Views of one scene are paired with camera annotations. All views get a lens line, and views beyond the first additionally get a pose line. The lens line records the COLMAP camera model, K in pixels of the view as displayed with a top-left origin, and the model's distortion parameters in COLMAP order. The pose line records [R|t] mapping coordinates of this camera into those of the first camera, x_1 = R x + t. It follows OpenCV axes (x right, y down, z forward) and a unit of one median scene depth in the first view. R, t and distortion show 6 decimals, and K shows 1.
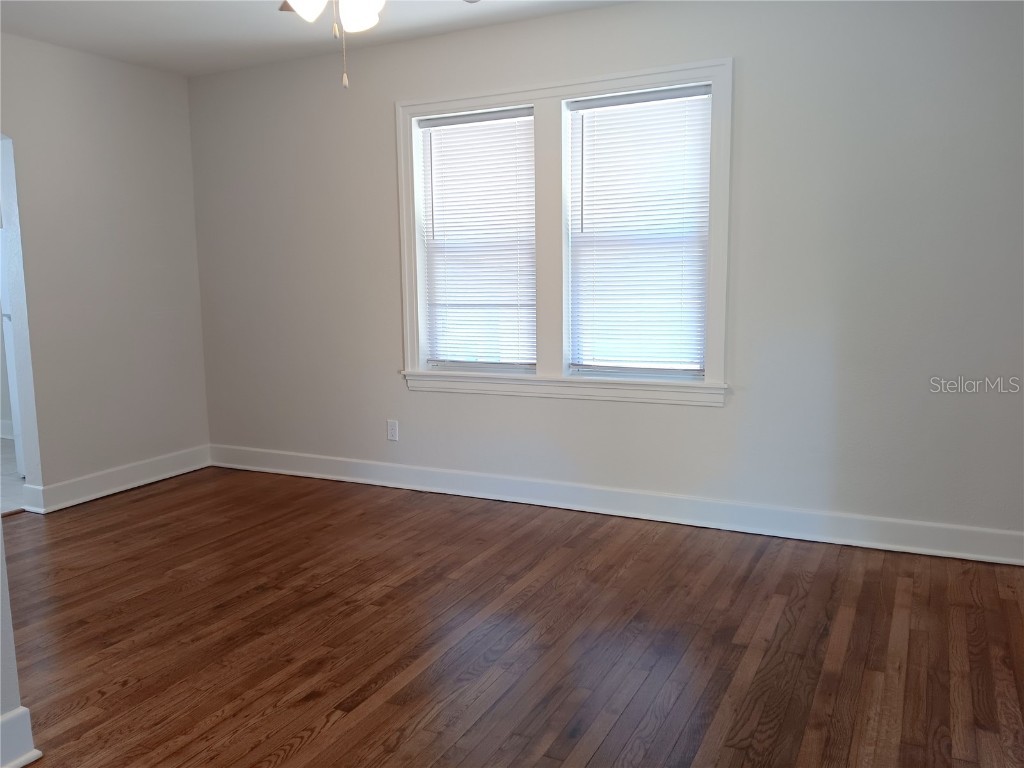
lens RADIAL K [[824.3, 0, 512.0], [0, 824.3, 384.0], [0, 0, 1]] dist [0.125382, -0.197486]
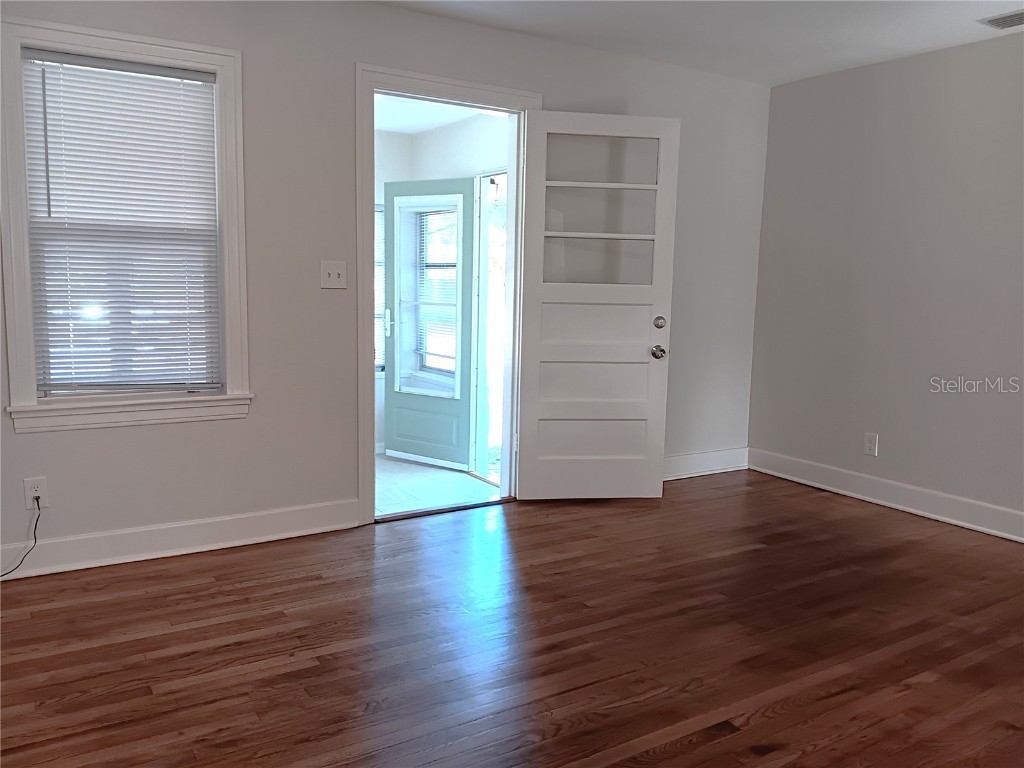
lens RADIAL K [[835.8, 0, 512.0], [0, 835.8, 384.0], [0, 0, 1]] dist [0.101686, -0.198521]
pose [[-0.860978, -0.071686, 0.503566, -0.272358], [0.056598, 0.970369, 0.234908, -0.151135], [-0.505484, 0.230751, -0.831408, 1.124136]]
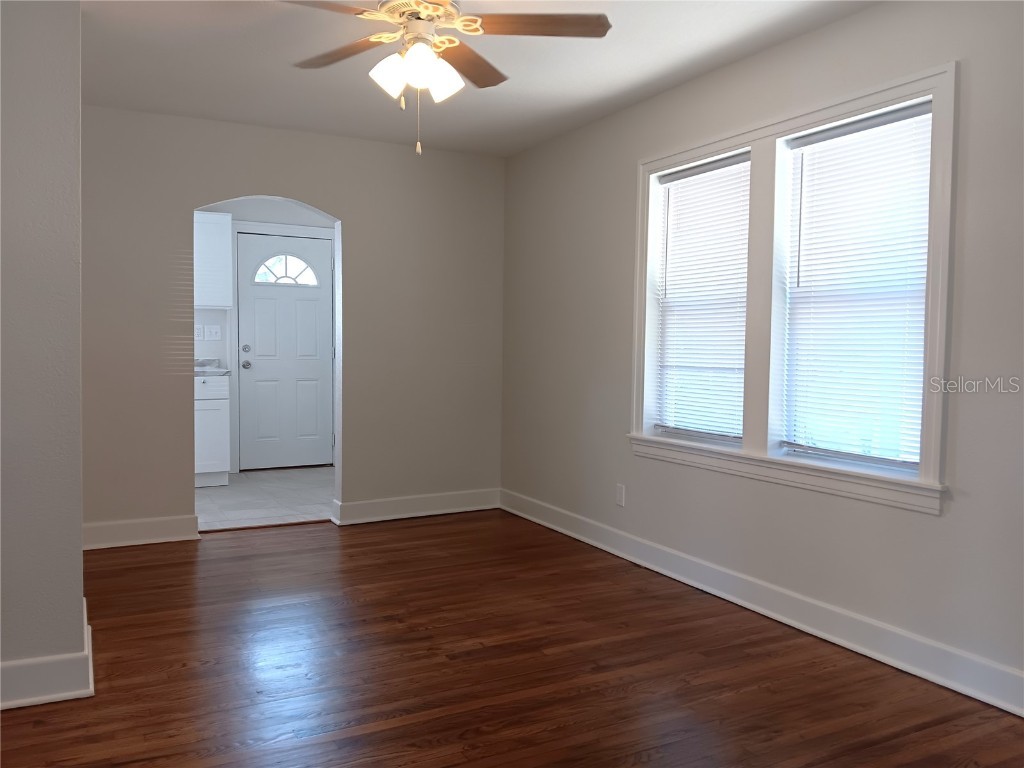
lens RADIAL K [[835.8, 0, 512.0], [0, 835.8, 384.0], [0, 0, 1]] dist [0.101686, -0.198521]
pose [[0.815144, 0.053088, -0.576821, 0.364177], [-0.099796, 0.993773, -0.049566, -0.013723], [0.570597, 0.097968, 0.815366, 0.147486]]
